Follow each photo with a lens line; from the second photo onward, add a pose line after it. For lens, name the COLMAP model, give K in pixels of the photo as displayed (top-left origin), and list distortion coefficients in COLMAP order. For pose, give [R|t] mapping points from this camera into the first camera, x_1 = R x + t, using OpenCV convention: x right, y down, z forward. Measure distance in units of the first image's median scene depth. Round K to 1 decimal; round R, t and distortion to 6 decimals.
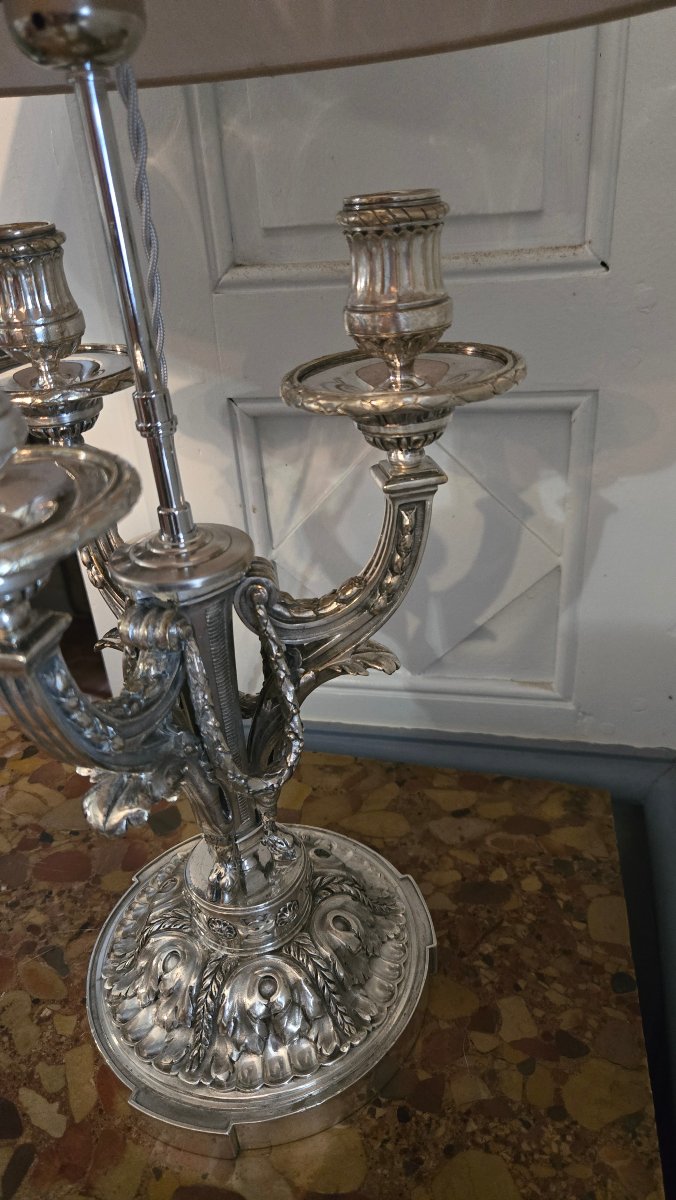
lens RADIAL K [[823.4, 0, 333.9], [0, 823.4, 601.8], [0, 0, 1]] dist [0.006027, -0.004470]
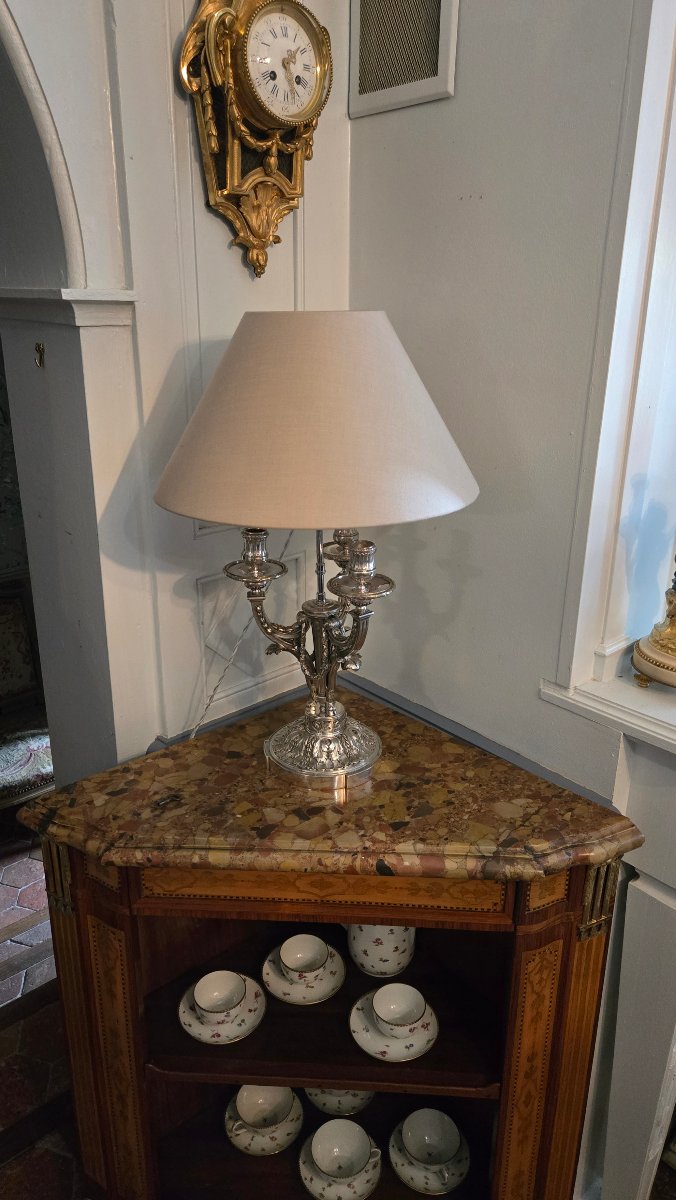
lens RADIAL K [[804.8, 0, 335.9], [0, 804.8, 581.9], [0, 0, 1]] dist [0.088891, -0.090790]
pose [[0.568364, -0.189369, 0.800688, -2.048623], [0.362663, 0.931177, -0.037204, 0.002974], [-0.738538, 0.311525, 0.597925, -0.836998]]
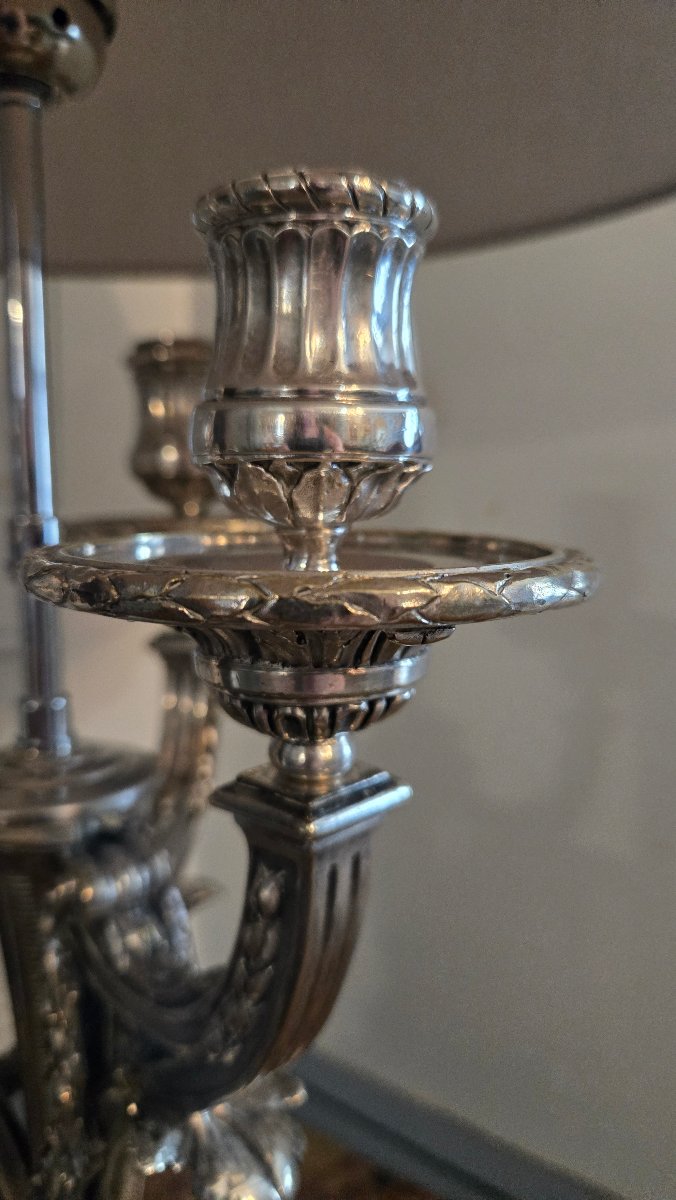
lens RADIAL K [[851.4, 0, 322.0], [0, 851.4, 596.3], [0, 0, 1]] dist [-0.000134, -0.016889]
pose [[0.430657, -0.029463, 0.902035, -0.467640], [0.411779, 0.895788, -0.167336, 0.013847], [-0.803102, 0.443504, 0.397910, 0.346280]]
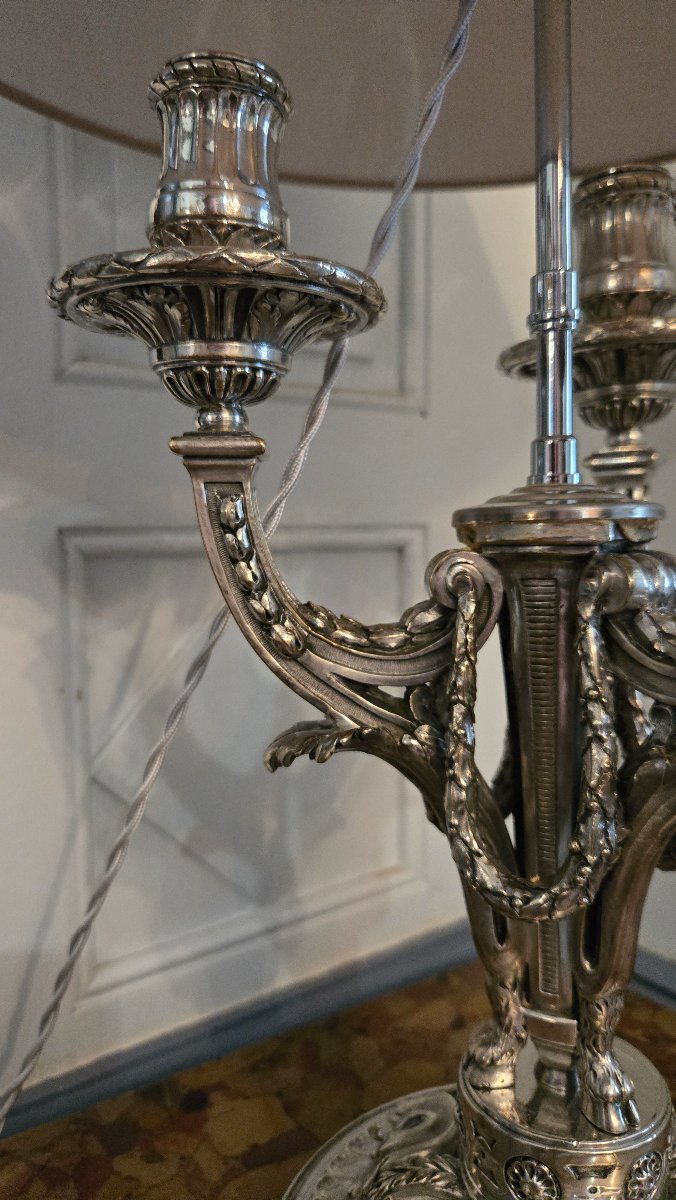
lens RADIAL K [[851.4, 0, 322.0], [0, 851.4, 596.3], [0, 0, 1]] dist [-0.000134, -0.016889]
pose [[0.658717, 0.012348, 0.752289, -0.593488], [0.330669, 0.893375, -0.304203, 0.113478], [-0.675832, 0.449142, 0.584399, 0.504684]]
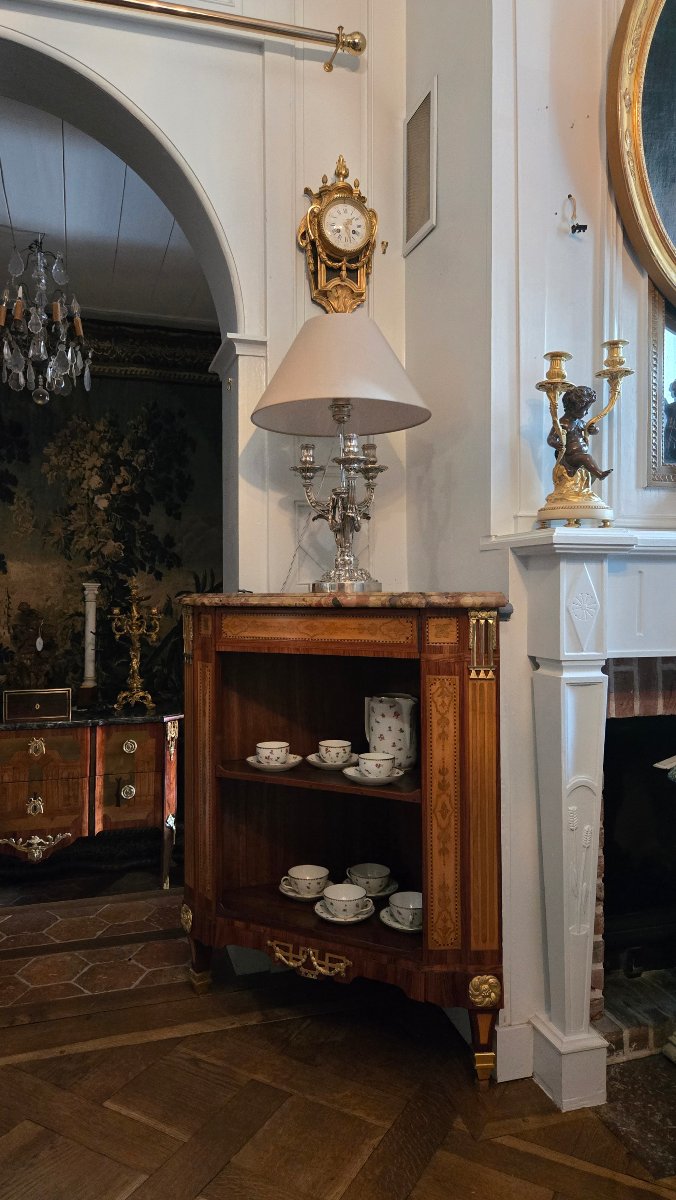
lens RADIAL K [[804.8, 0, 335.9], [0, 804.8, 581.9], [0, 0, 1]] dist [0.088891, -0.090790]
pose [[0.857021, 0.073068, 0.510074, -2.239319], [0.201191, 0.863871, -0.461789, 2.276364], [-0.474380, 0.498385, 0.725655, -2.069307]]
